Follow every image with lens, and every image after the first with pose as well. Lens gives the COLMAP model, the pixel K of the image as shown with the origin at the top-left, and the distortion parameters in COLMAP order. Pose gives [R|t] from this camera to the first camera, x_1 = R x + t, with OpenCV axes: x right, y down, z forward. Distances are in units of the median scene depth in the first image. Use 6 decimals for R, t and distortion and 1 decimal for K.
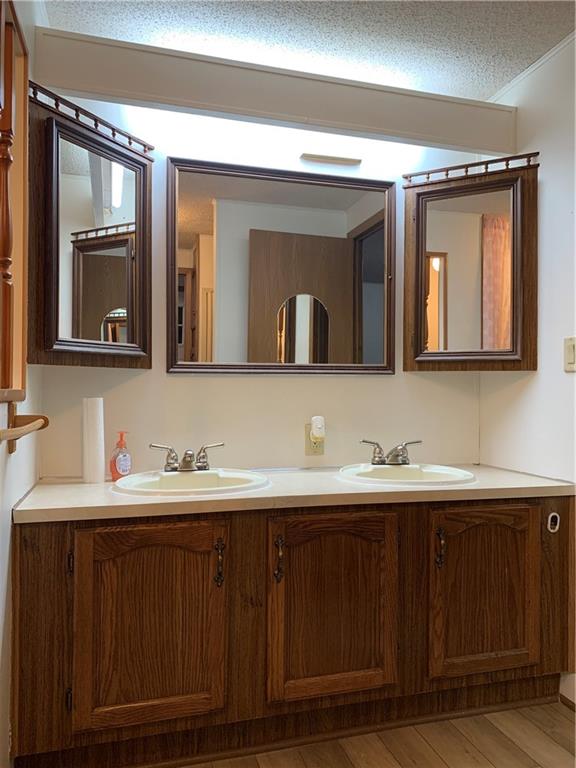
lens RADIAL K [[574.5, 0, 290.5], [0, 574.5, 378.9], [0, 0, 1]] dist [-0.001883, -0.000650]
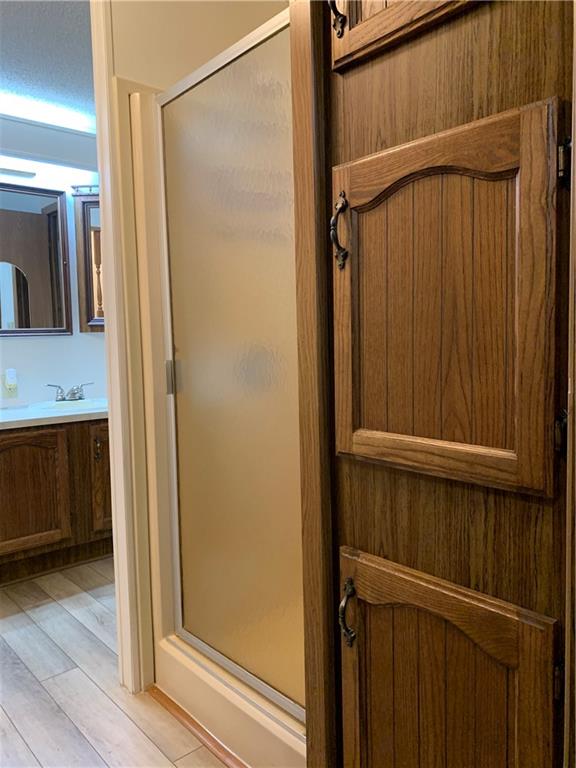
lens RADIAL K [[574.5, 0, 290.5], [0, 574.5, 378.9], [0, 0, 1]] dist [-0.001883, -0.000650]
pose [[0.900108, -0.055056, 0.432175, 0.056561], [0.015677, 0.995434, 0.094160, -0.027061], [-0.435385, -0.077978, 0.896861, -0.494066]]
